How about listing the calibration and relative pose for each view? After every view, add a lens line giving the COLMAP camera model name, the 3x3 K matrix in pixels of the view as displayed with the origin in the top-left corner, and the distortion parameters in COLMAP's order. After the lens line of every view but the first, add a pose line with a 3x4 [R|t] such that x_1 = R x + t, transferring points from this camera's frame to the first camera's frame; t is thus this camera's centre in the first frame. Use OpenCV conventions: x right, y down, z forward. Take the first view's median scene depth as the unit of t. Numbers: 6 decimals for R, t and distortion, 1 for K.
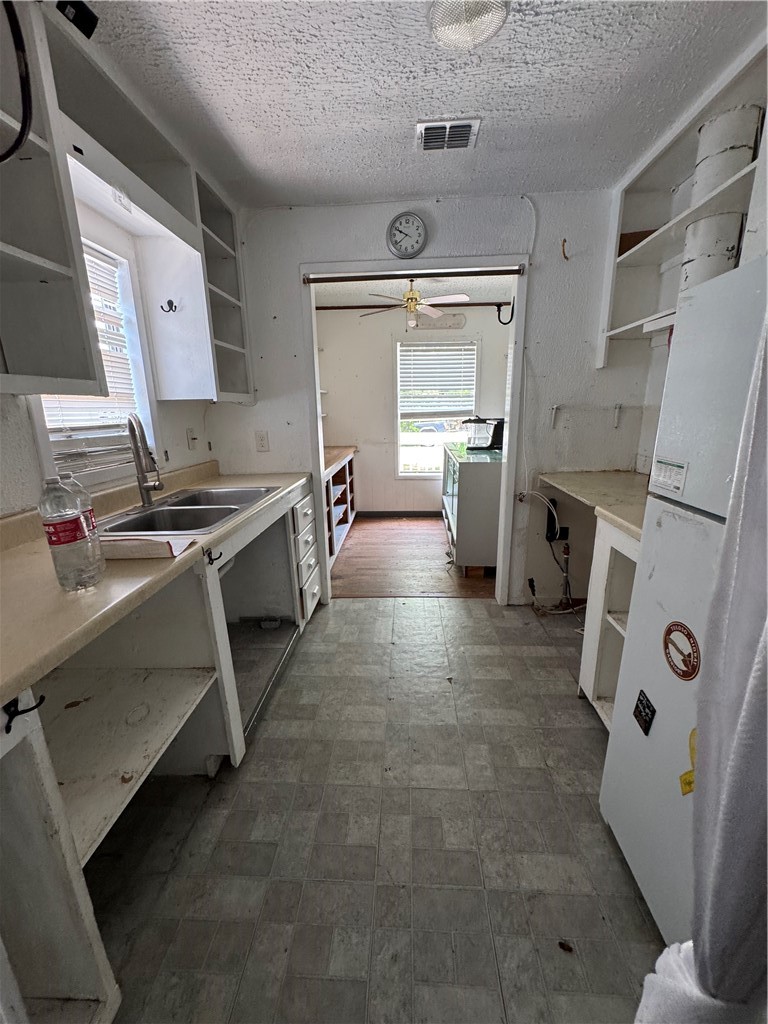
lens RADIAL K [[408.3, 0, 386.2], [0, 408.3, 512.5], [0, 0, 1]] dist [-0.001557, 0.000417]
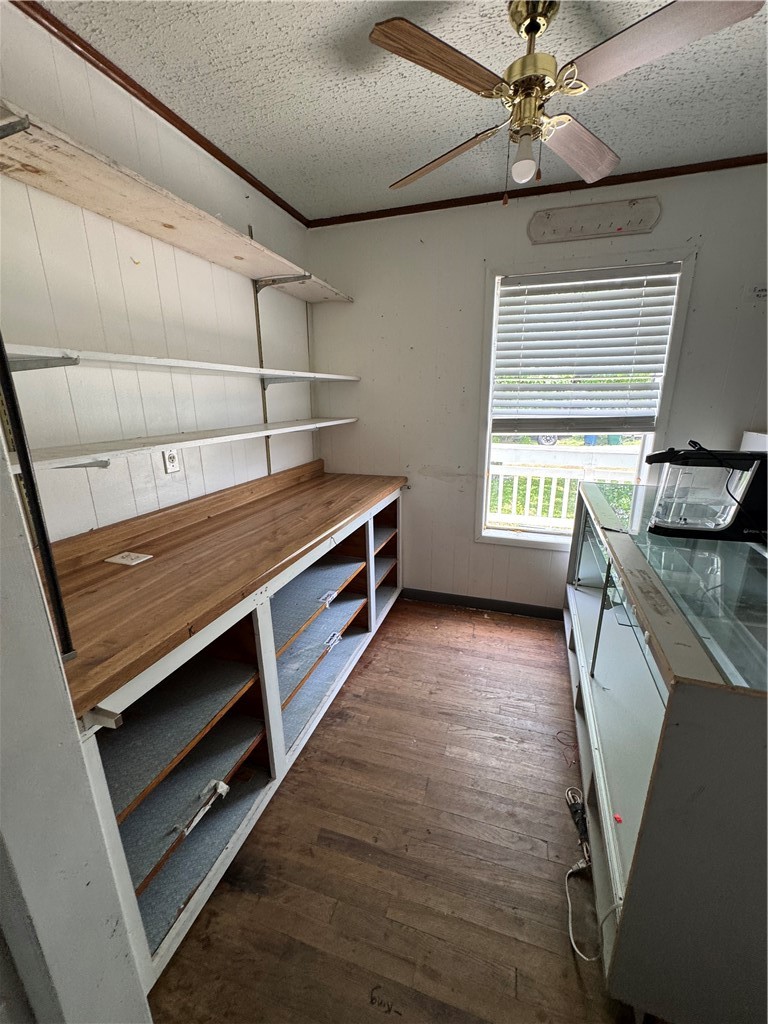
lens RADIAL K [[408.3, 0, 384.2], [0, 408.3, 511.6], [0, 0, 1]] dist [-0.001557, 0.000417]
pose [[0.961587, 0.080095, -0.262556, 0.048892], [-0.074130, 0.996717, 0.032563, -0.138412], [0.264302, -0.011849, 0.964367, 0.480914]]
